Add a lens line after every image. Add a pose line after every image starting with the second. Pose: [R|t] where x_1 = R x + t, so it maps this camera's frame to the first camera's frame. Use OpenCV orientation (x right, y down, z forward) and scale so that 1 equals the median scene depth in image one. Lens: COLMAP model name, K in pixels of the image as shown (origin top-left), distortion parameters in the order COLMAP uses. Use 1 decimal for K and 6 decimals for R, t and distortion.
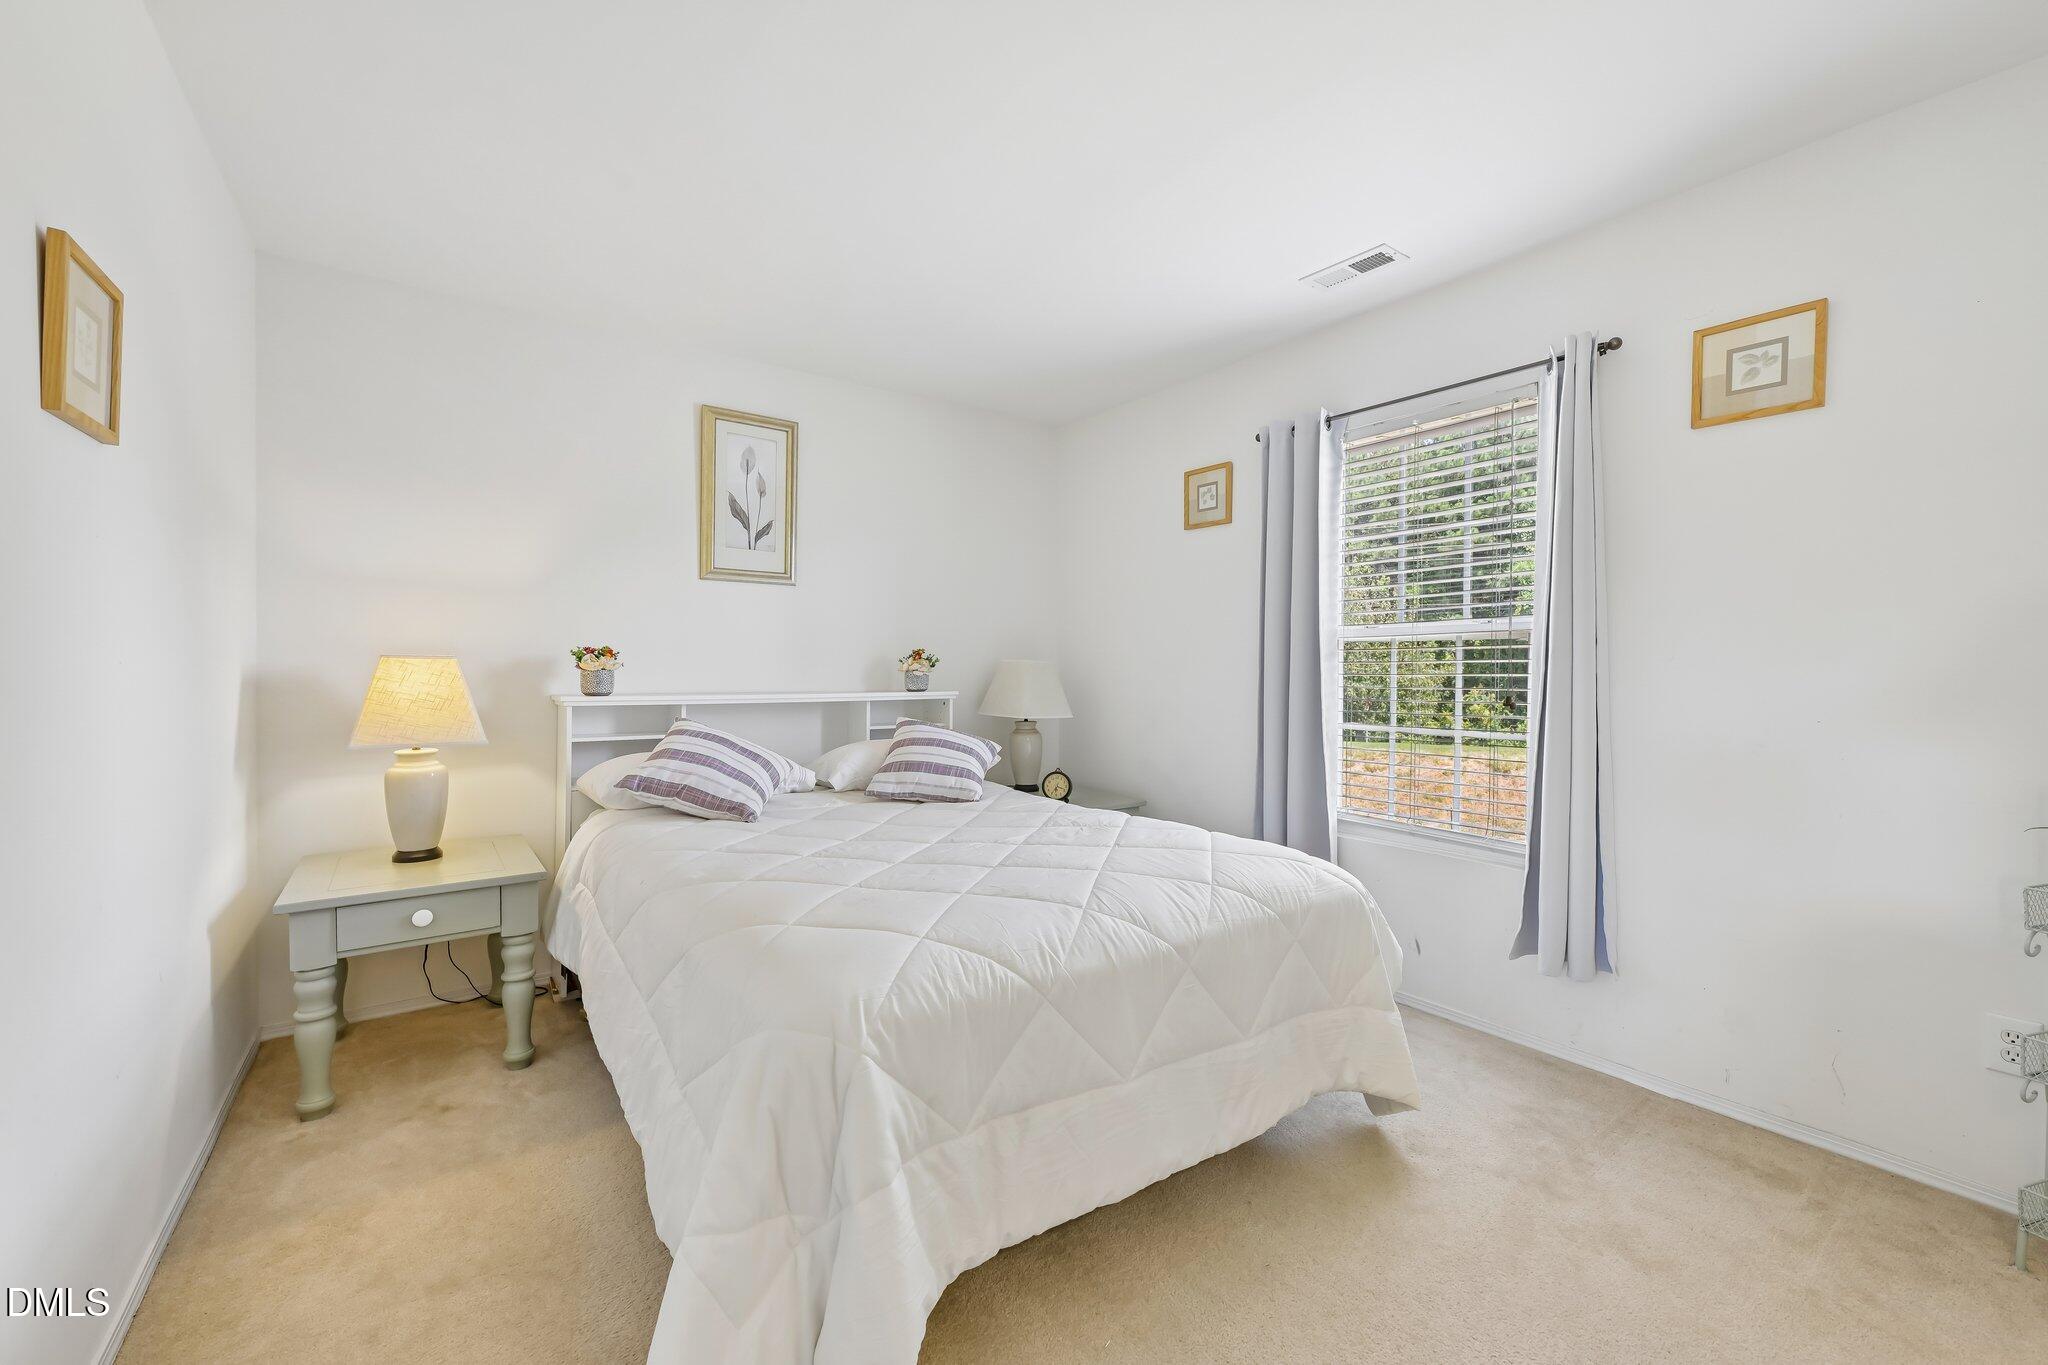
lens RADIAL K [[818.0, 0, 1024.0], [0, 818.0, 682.5], [0, 0, 1]] dist [0.001097, 0.000134]
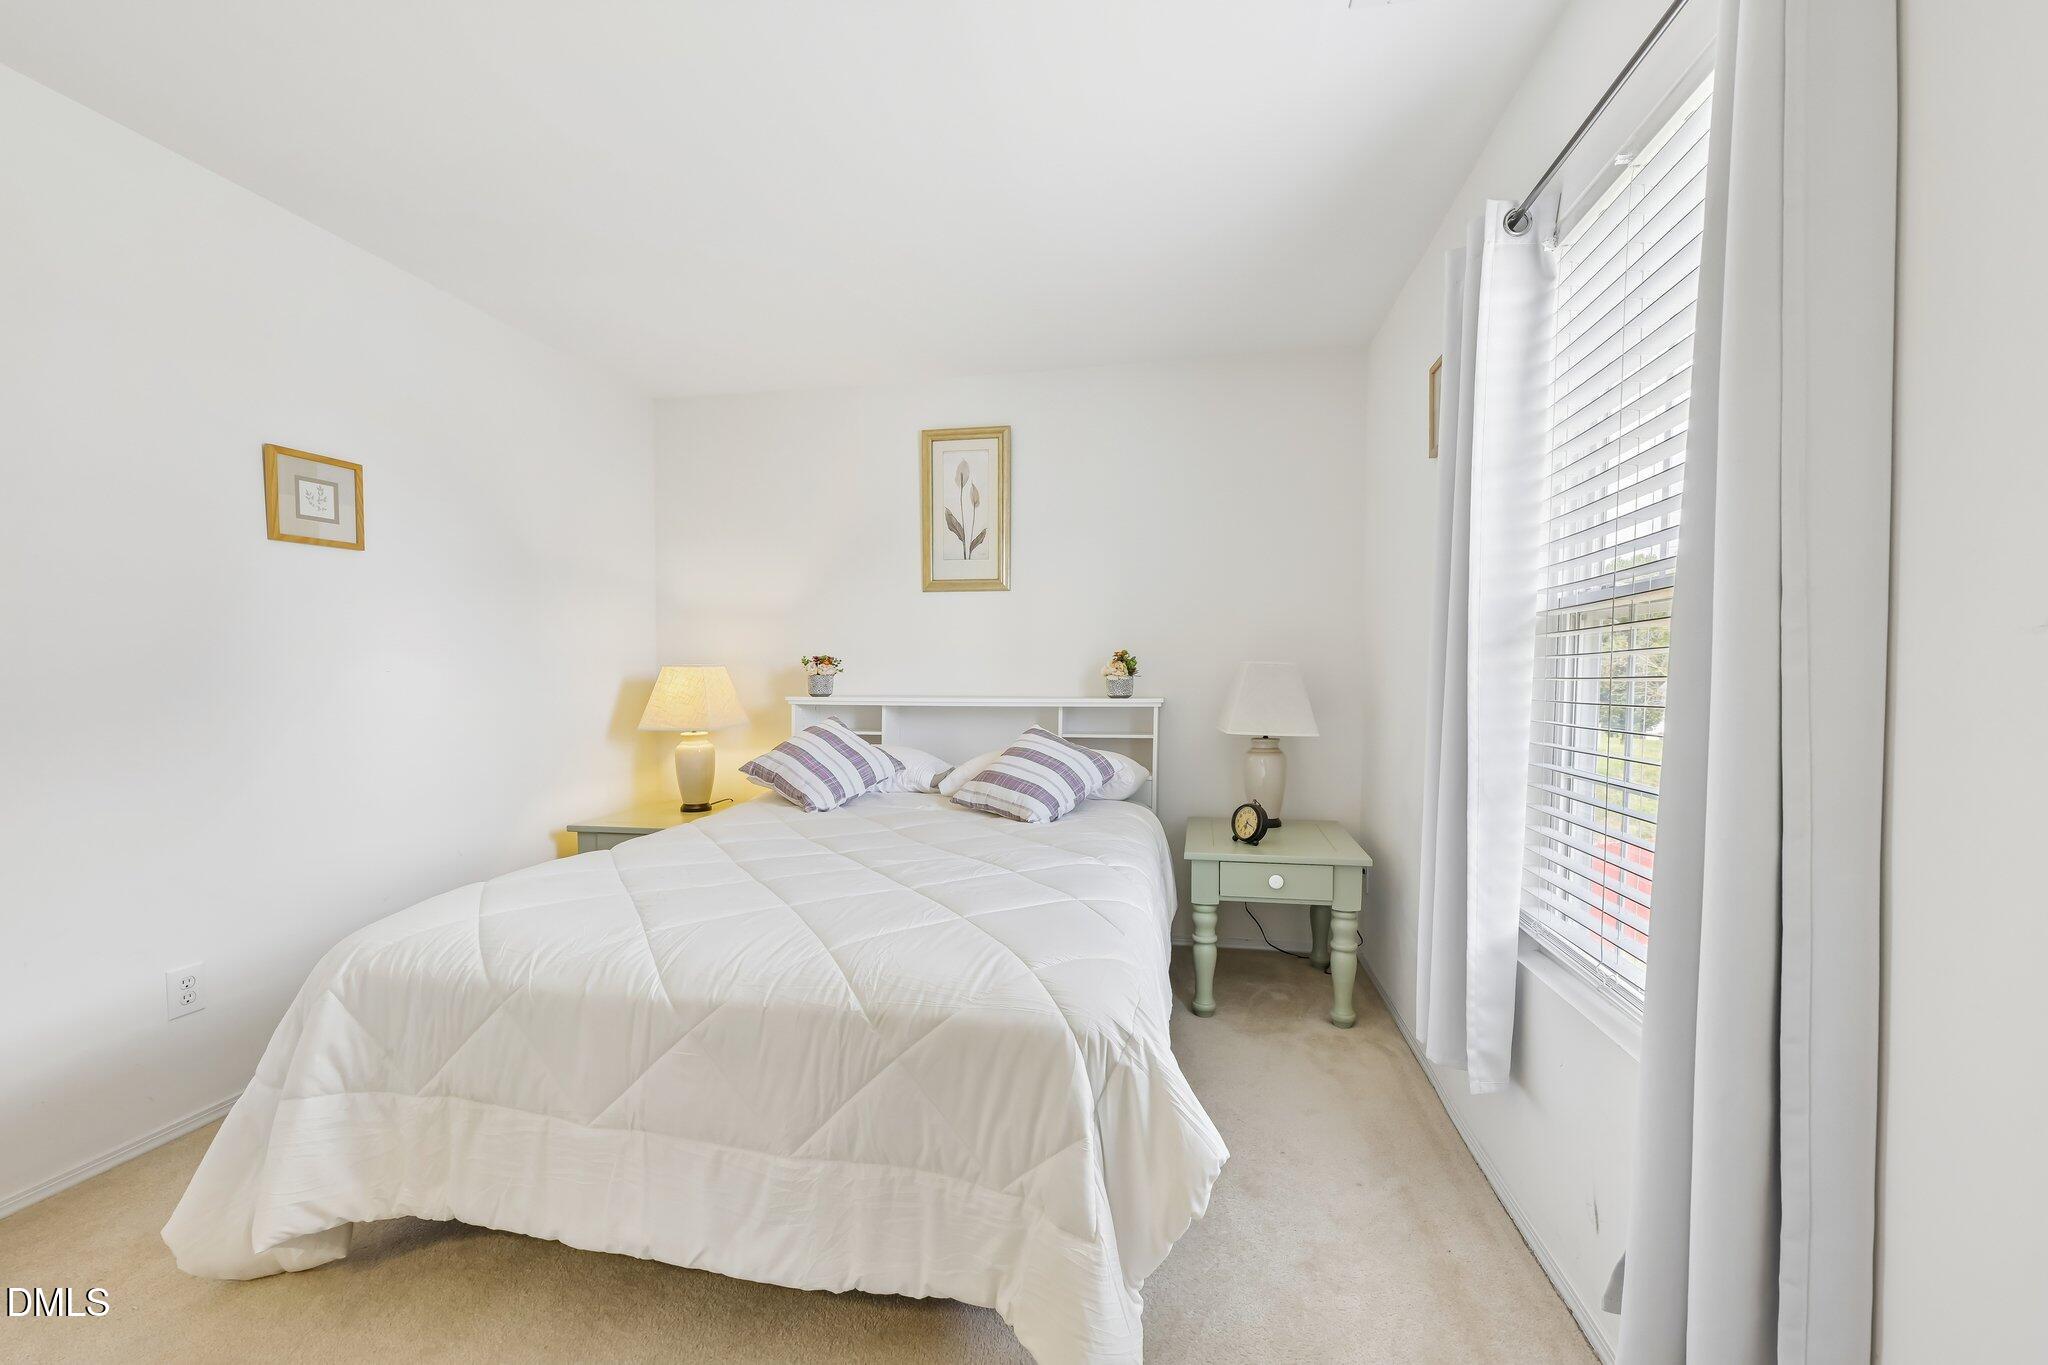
lens RADIAL K [[824.7, 0, 1021.2], [0, 824.7, 718.3], [0, 0, 1]] dist [-0.000267, 0.000045]
pose [[0.683535, 0.035952, -0.729032, 0.502196], [-0.008042, 0.999097, 0.041731, -0.004117], [0.729874, -0.022662, 0.683206, 0.332255]]
